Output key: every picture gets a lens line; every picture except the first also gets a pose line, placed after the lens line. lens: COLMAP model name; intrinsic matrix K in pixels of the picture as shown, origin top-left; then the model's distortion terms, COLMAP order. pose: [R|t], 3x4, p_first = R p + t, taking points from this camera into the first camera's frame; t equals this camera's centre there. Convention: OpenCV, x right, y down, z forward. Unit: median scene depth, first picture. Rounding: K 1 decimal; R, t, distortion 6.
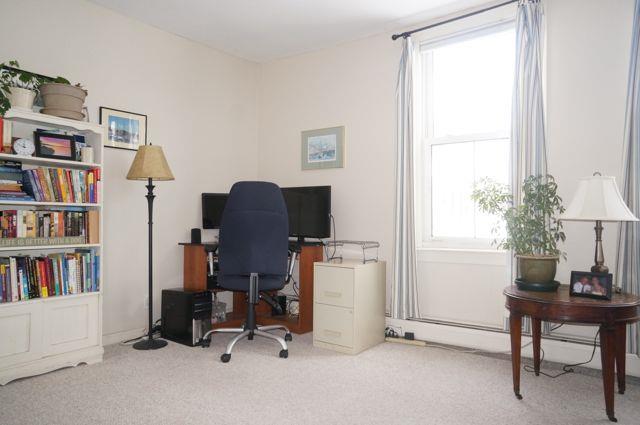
lens RADIAL K [[429.1, 0, 320.0], [0, 429.1, 212.5], [0, 0, 1]] dist [-0.067515, 0.095911]
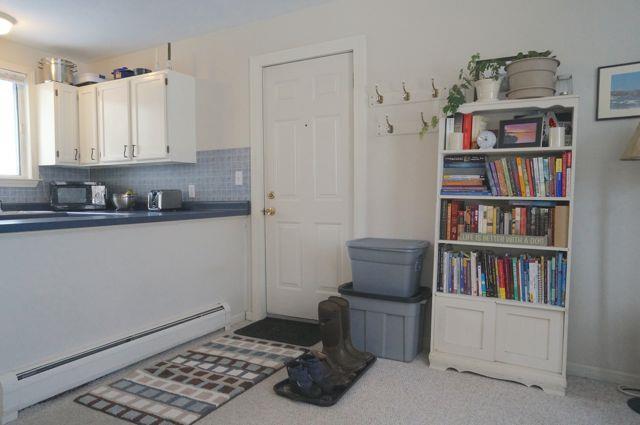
lens RADIAL K [[429.1, 0, 320.0], [0, 429.1, 212.5], [0, 0, 1]] dist [-0.067515, 0.095911]
pose [[0.143569, 0.042959, -0.988707, 0.202992], [0.007298, 0.998984, 0.044465, -0.032853], [0.989613, -0.013600, 0.143110, 0.461694]]
